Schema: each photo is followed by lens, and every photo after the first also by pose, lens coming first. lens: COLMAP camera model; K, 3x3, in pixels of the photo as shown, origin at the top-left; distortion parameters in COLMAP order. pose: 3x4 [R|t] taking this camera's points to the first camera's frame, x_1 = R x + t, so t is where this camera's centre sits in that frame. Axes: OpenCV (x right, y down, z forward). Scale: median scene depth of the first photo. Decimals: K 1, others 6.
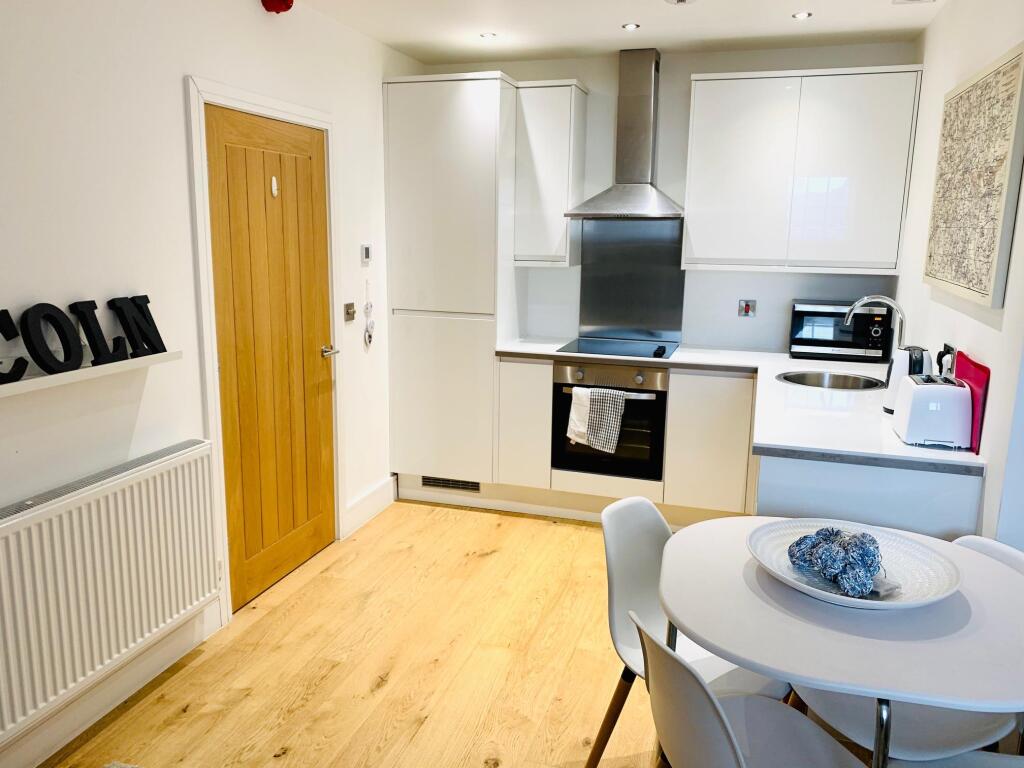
lens RADIAL K [[804.9, 0, 523.7], [0, 804.9, 384.6], [0, 0, 1]] dist [0.078795, -0.066938]
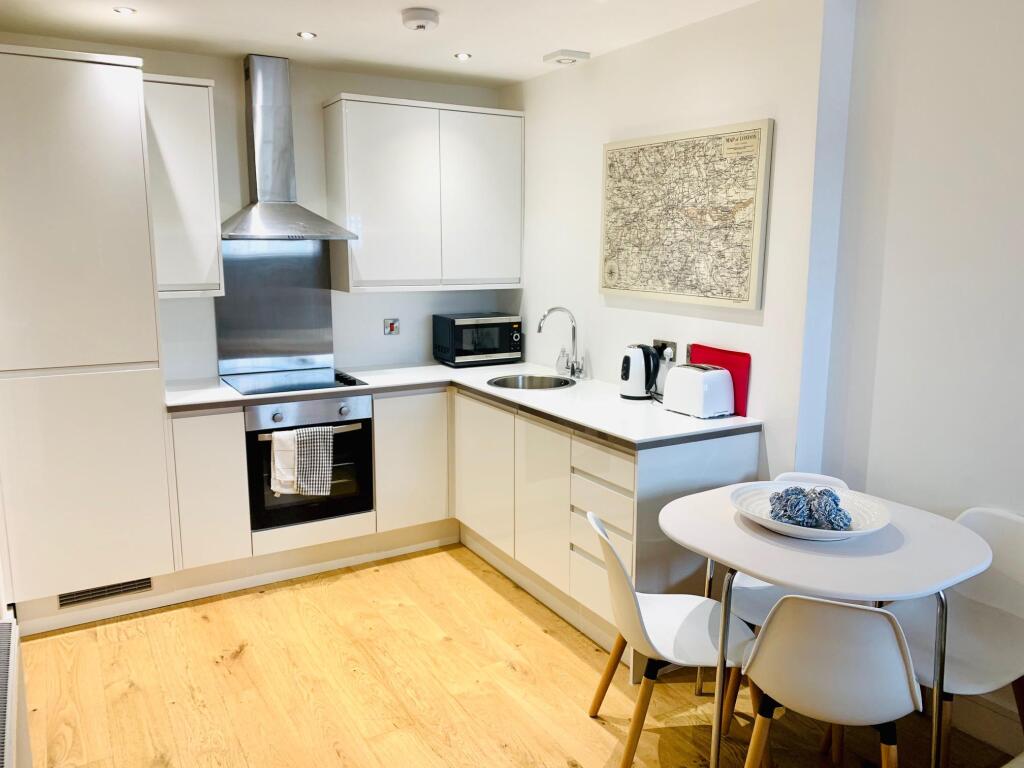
lens RADIAL K [[804.9, 0, 523.7], [0, 804.9, 384.6], [0, 0, 1]] dist [0.078795, -0.066938]
pose [[0.672804, -0.142128, 0.726040, -0.393081], [0.148803, 0.987315, 0.055382, -0.057359], [-0.724702, 0.070776, 0.685418, 0.197322]]
